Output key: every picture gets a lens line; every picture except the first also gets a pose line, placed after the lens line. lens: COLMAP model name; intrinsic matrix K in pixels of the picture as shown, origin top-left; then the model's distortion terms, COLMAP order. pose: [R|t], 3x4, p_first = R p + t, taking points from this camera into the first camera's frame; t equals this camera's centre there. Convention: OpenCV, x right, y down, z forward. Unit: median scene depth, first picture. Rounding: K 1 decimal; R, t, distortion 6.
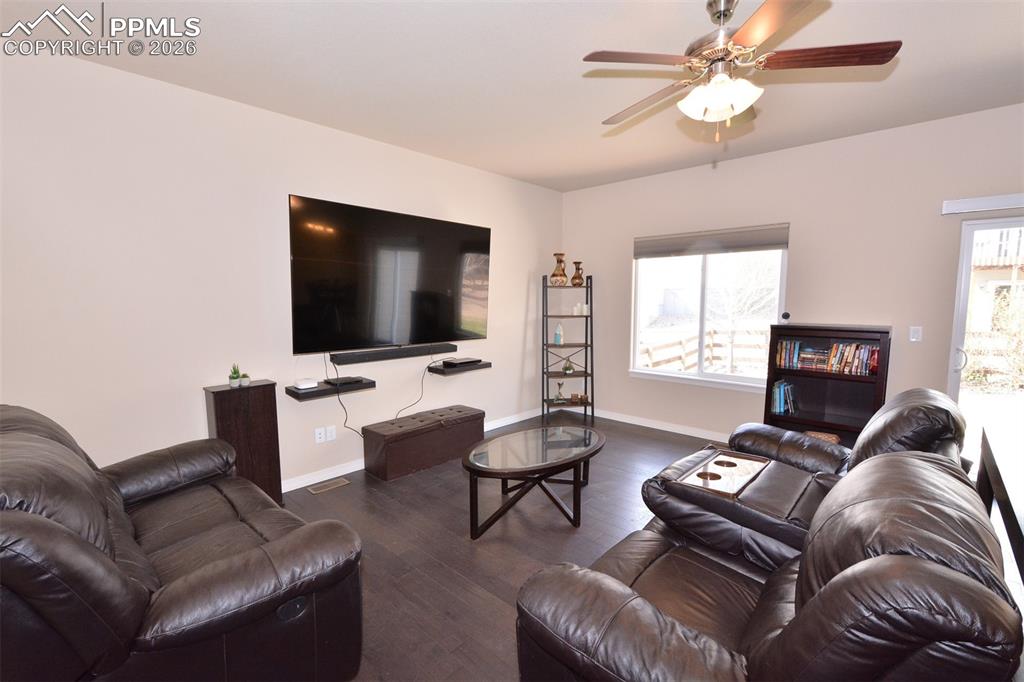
lens RADIAL K [[449.0, 0, 508.2], [0, 449.0, 349.6], [0, 0, 1]] dist [0.001886, -0.000435]
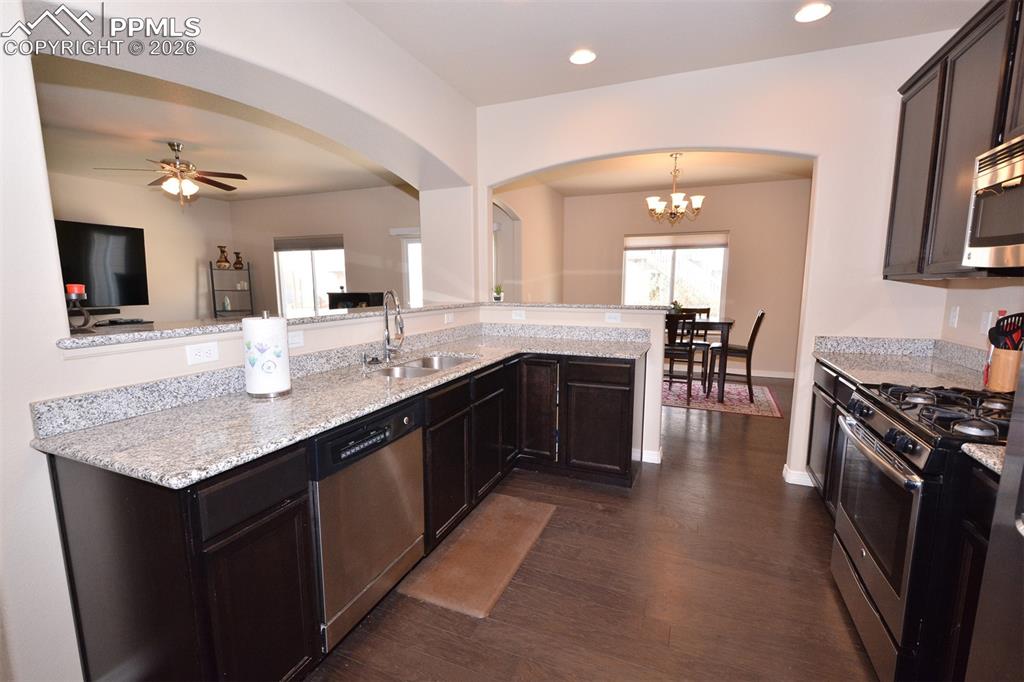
lens RADIAL K [[449.0, 0, 508.2], [0, 449.0, 349.6], [0, 0, 1]] dist [0.001886, -0.000435]
pose [[0.939736, -0.049558, 0.338292, 0.535747], [0.036943, 0.998364, 0.043632, 0.097679], [-0.339901, -0.028505, 0.940029, -0.753388]]
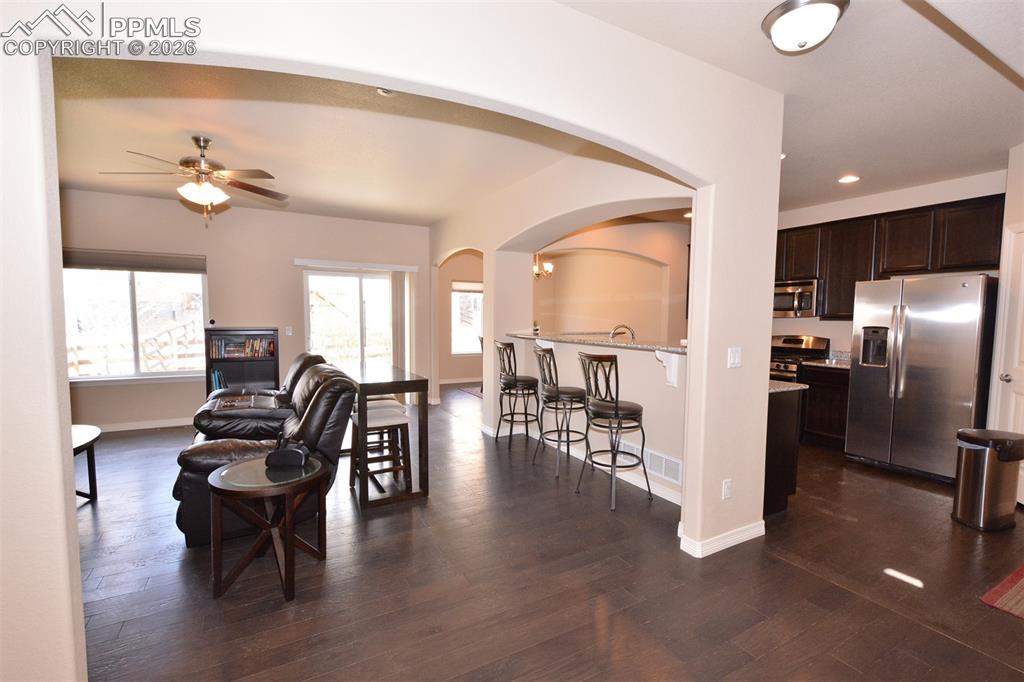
lens RADIAL K [[449.0, 0, 508.2], [0, 449.0, 349.6], [0, 0, 1]] dist [0.001886, -0.000435]
pose [[0.310110, -0.068772, 0.948210, -0.377219], [0.098973, 0.994296, 0.039746, 0.040869], [-0.945535, 0.081522, 0.315148, -0.270518]]
